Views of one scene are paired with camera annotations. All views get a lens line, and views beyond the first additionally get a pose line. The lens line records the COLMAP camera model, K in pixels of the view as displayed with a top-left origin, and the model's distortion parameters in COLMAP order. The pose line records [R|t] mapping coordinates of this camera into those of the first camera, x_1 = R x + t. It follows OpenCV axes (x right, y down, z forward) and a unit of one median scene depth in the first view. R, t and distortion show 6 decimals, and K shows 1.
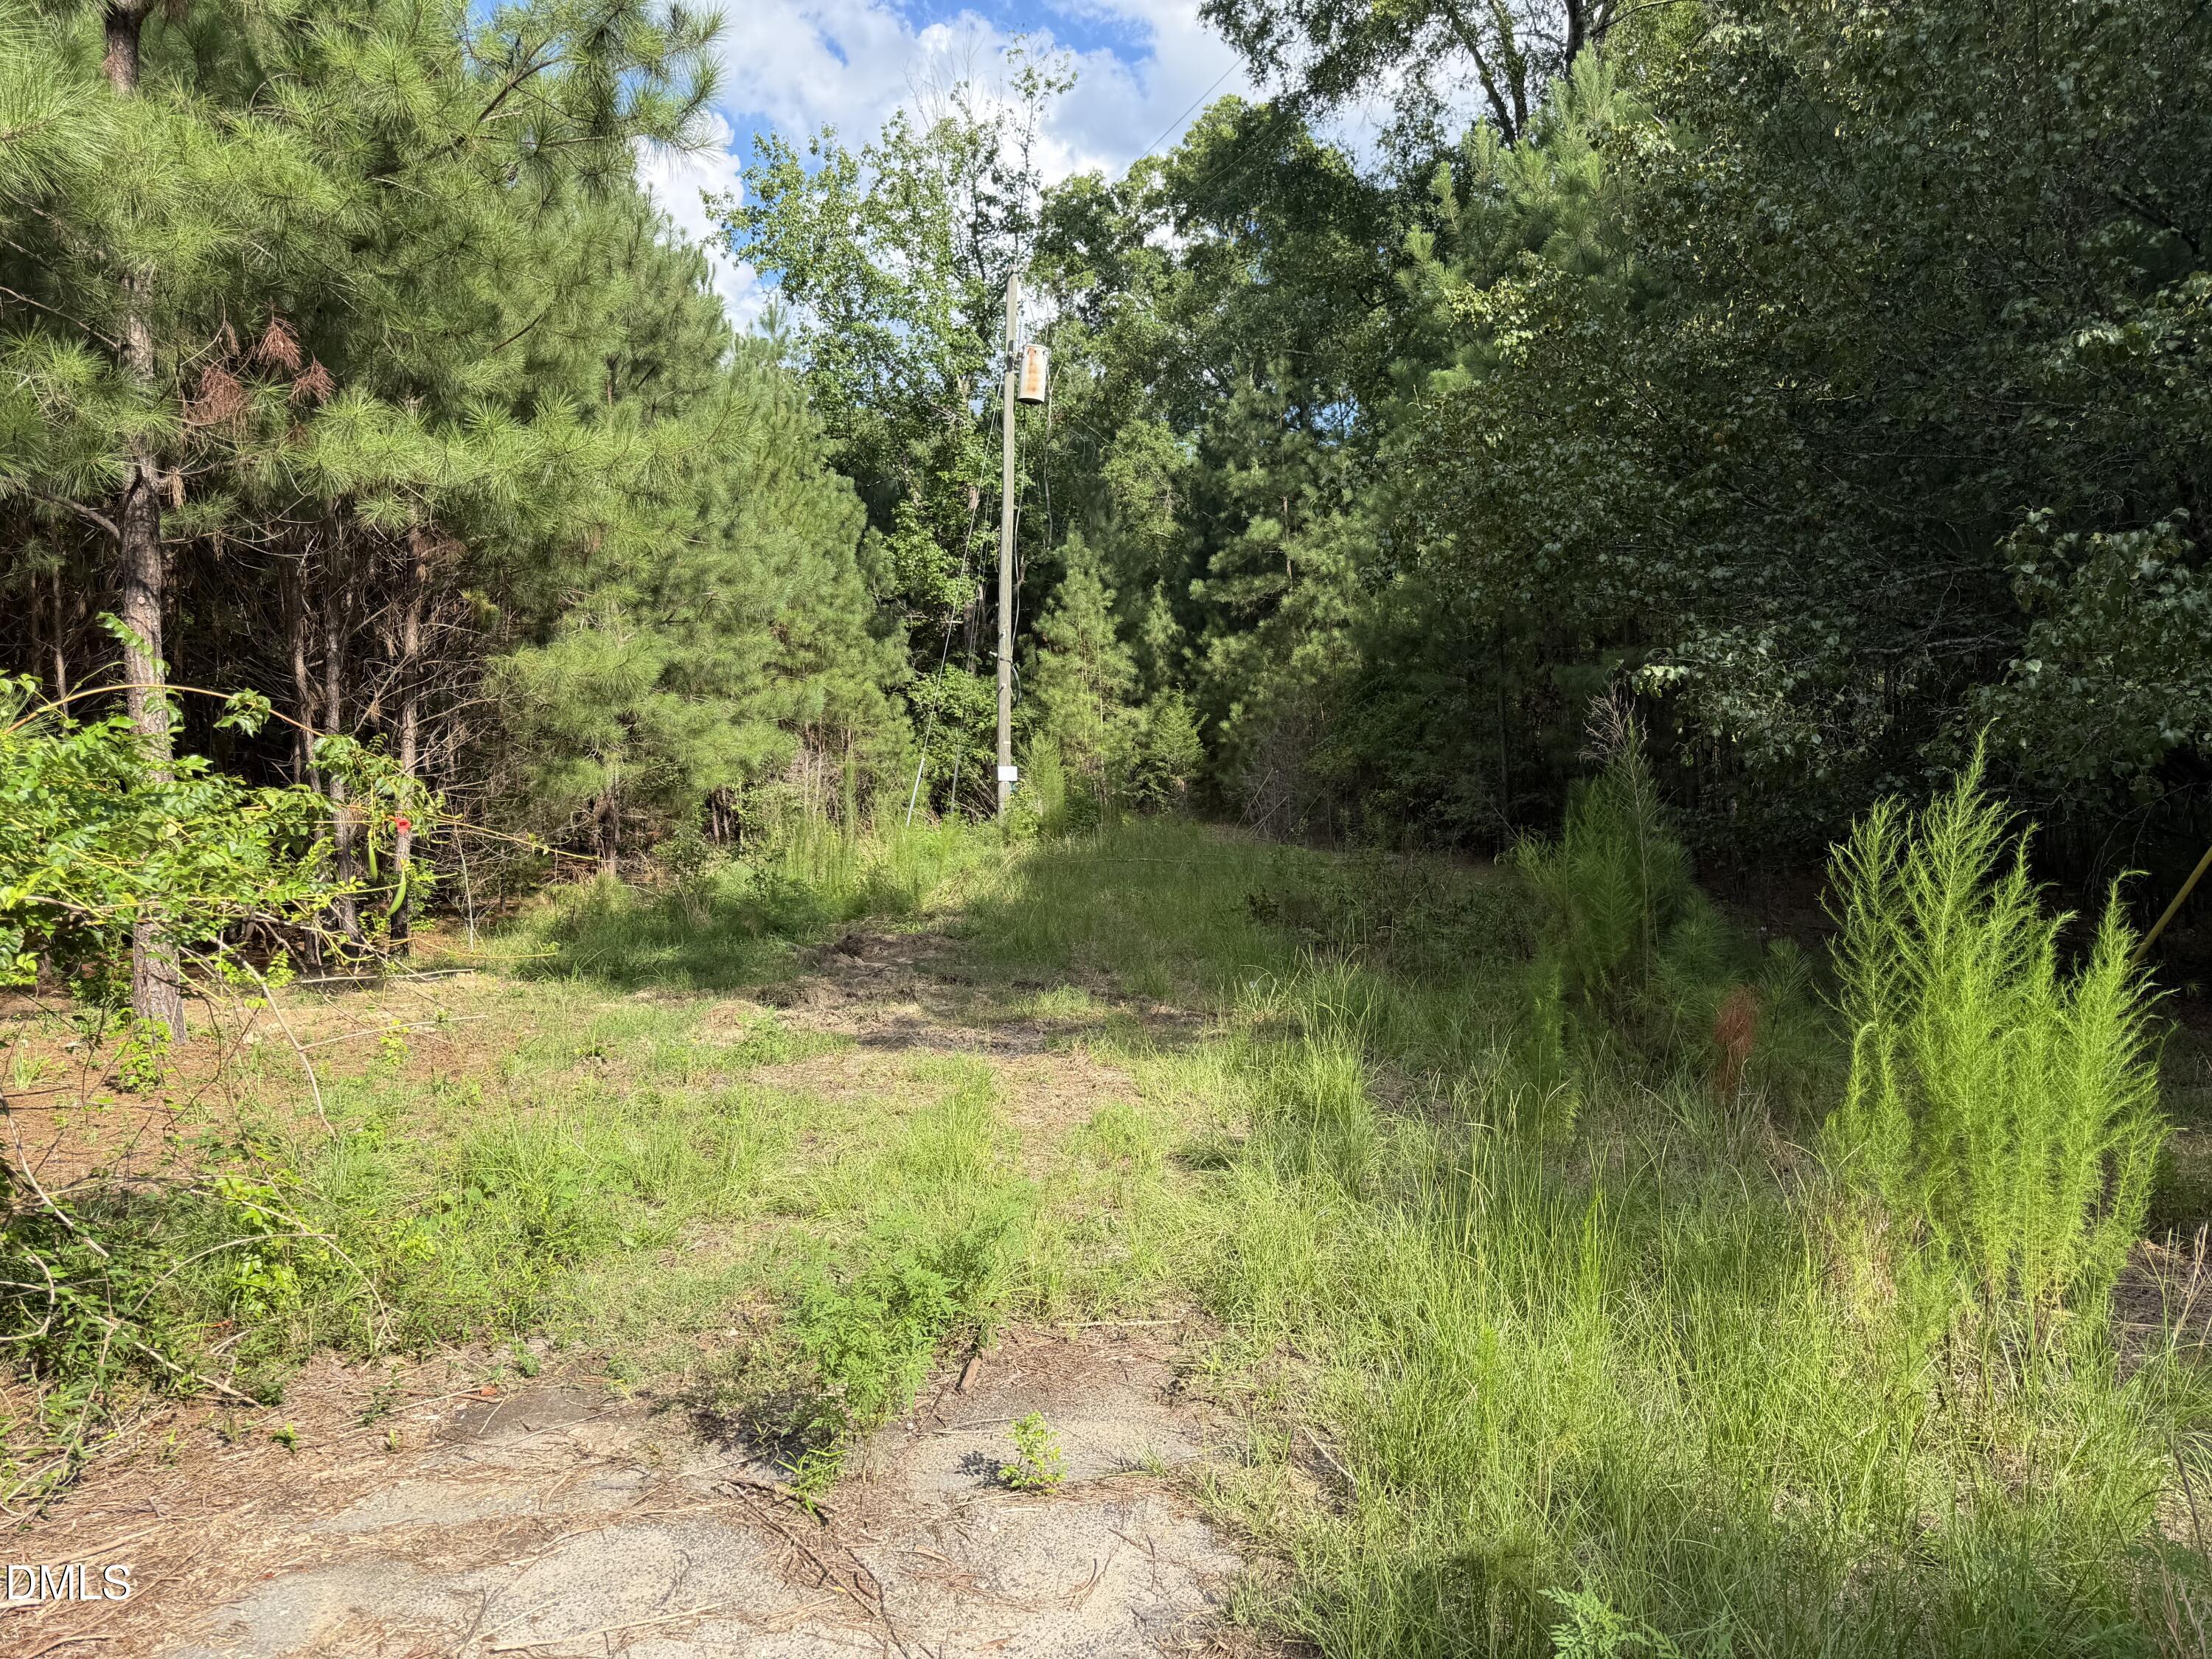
lens RADIAL K [[1651.6, 0, 1106.0], [0, 1651.6, 829.5], [0, 0, 1]] dist [0.172907, -0.220809]
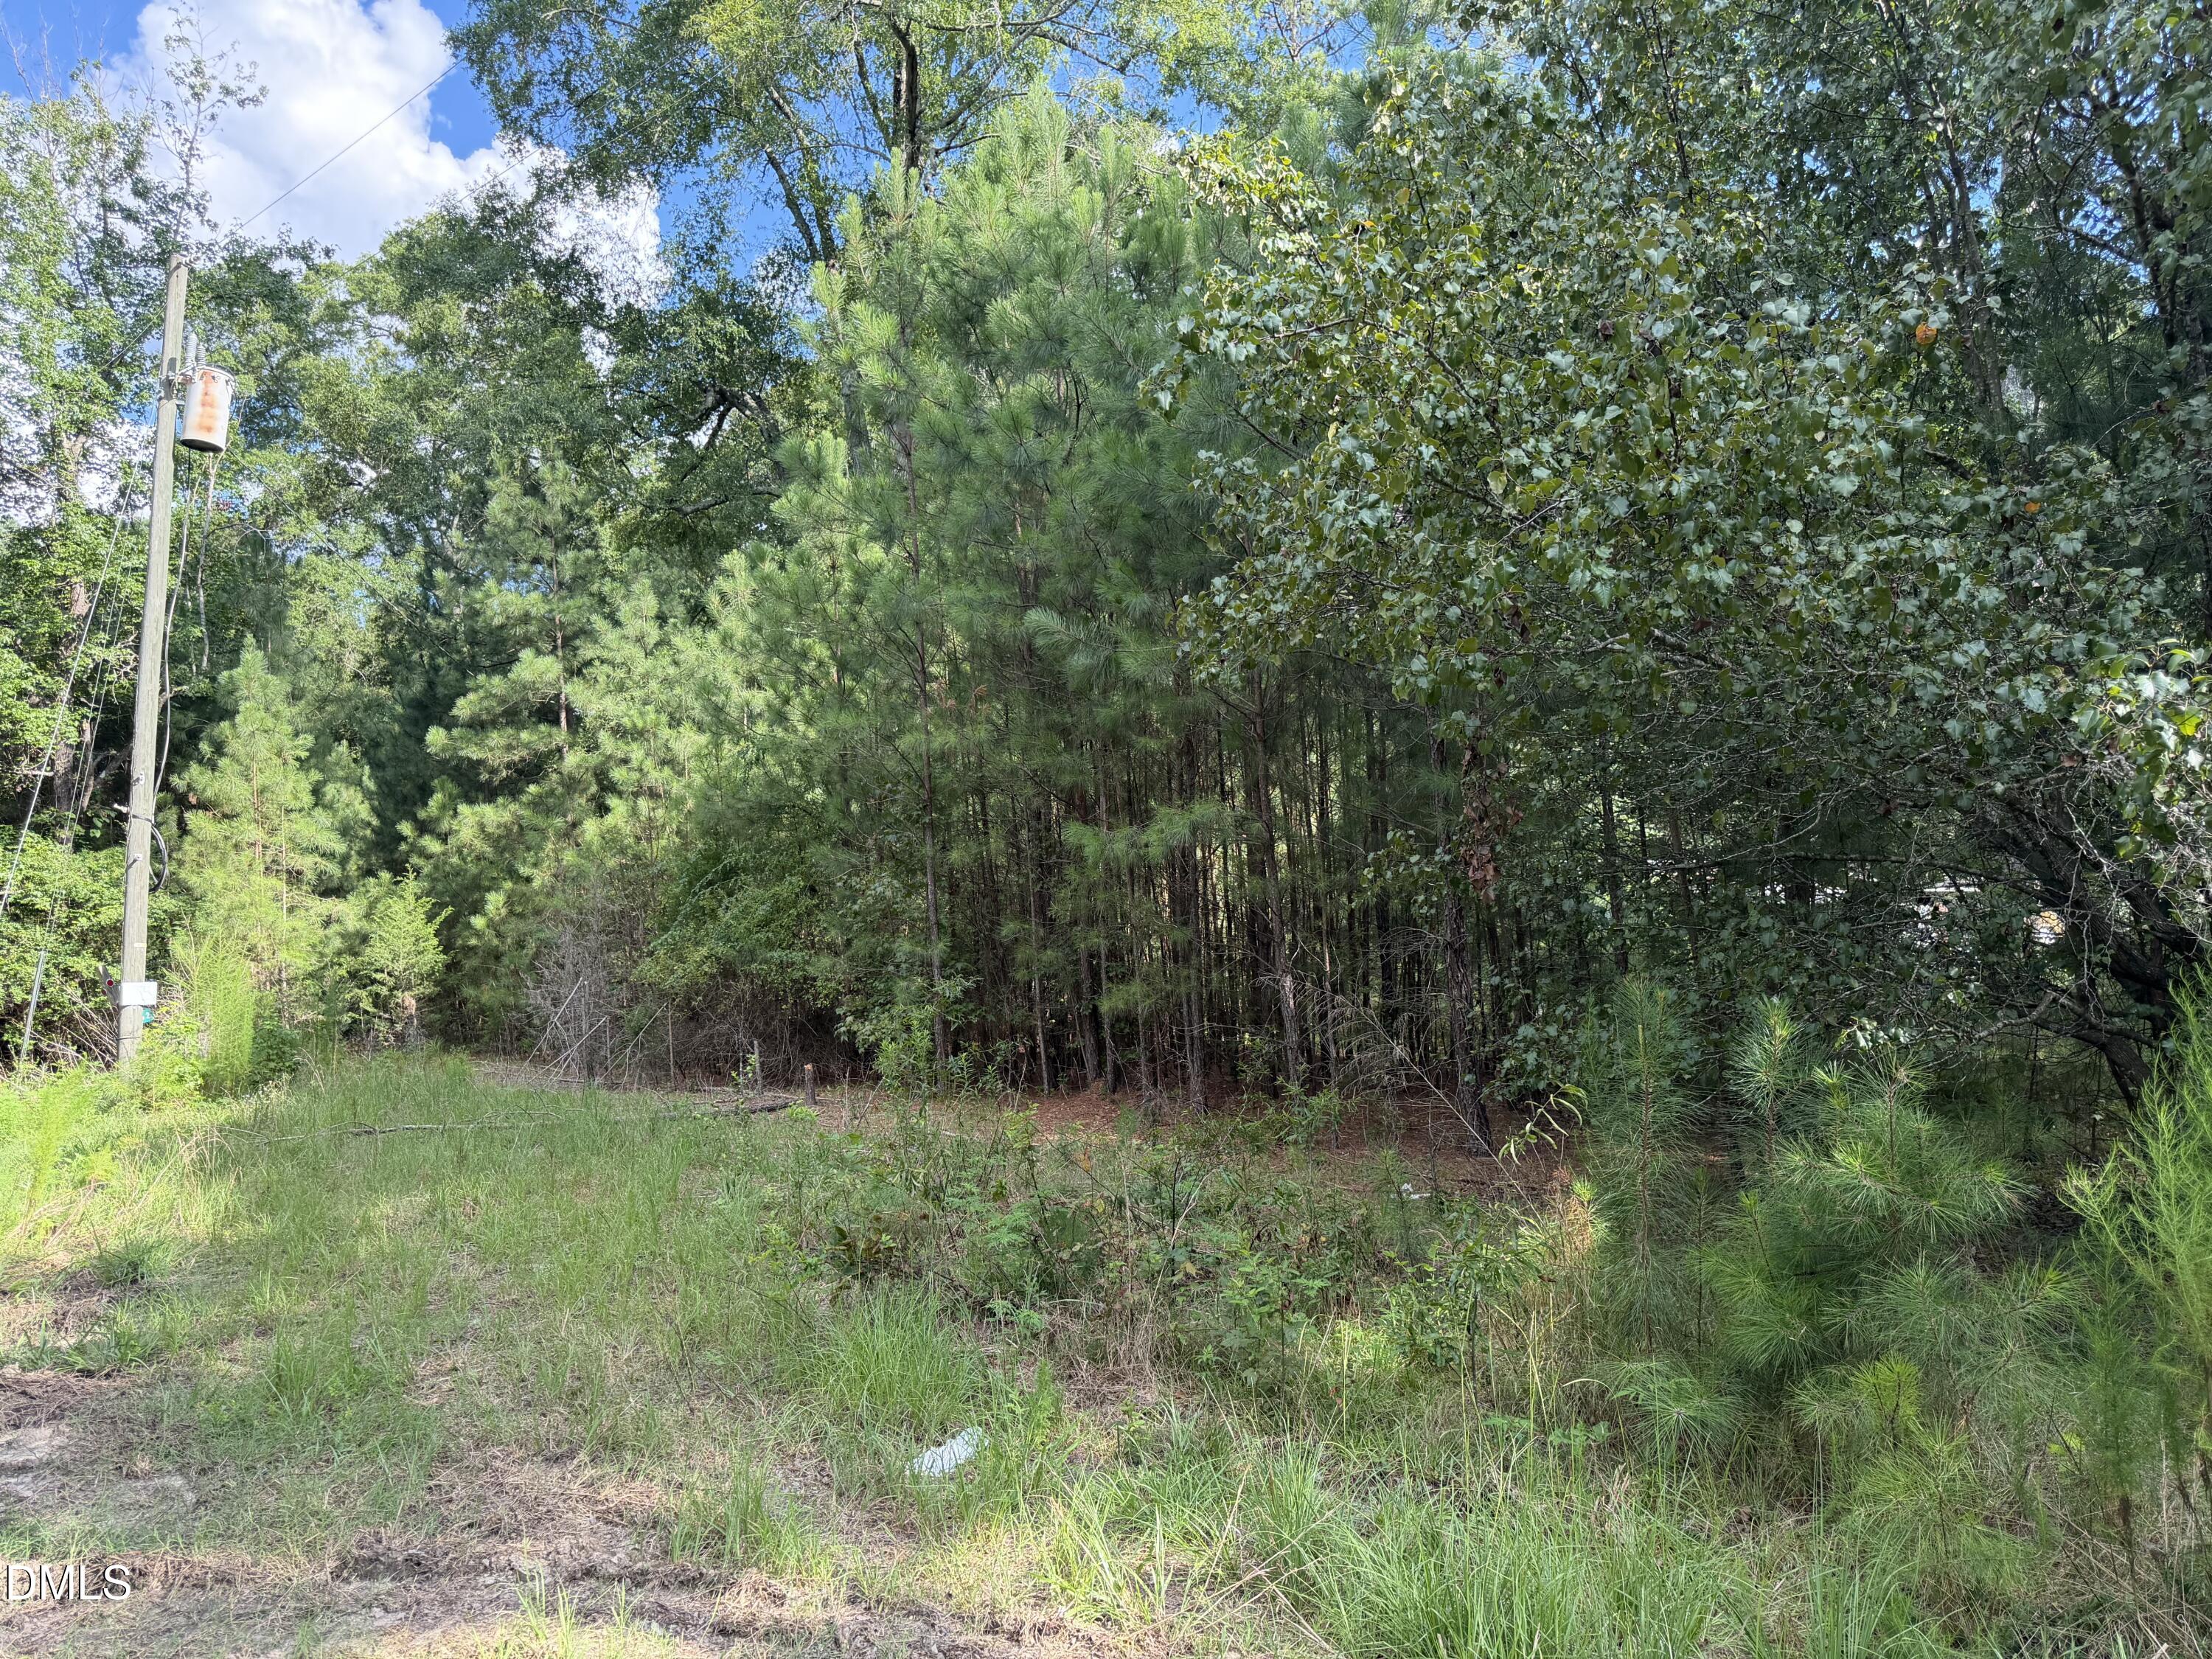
lens RADIAL K [[1576.5, 0, 1105.0], [0, 1576.5, 836.9], [0, 0, 1]] dist [0.001614, -0.000904]
pose [[0.867587, 0.030965, 0.496320, -0.034827], [0.032300, 0.992443, -0.118378, -0.008338], [-0.496235, 0.118734, 0.860031, 0.245488]]
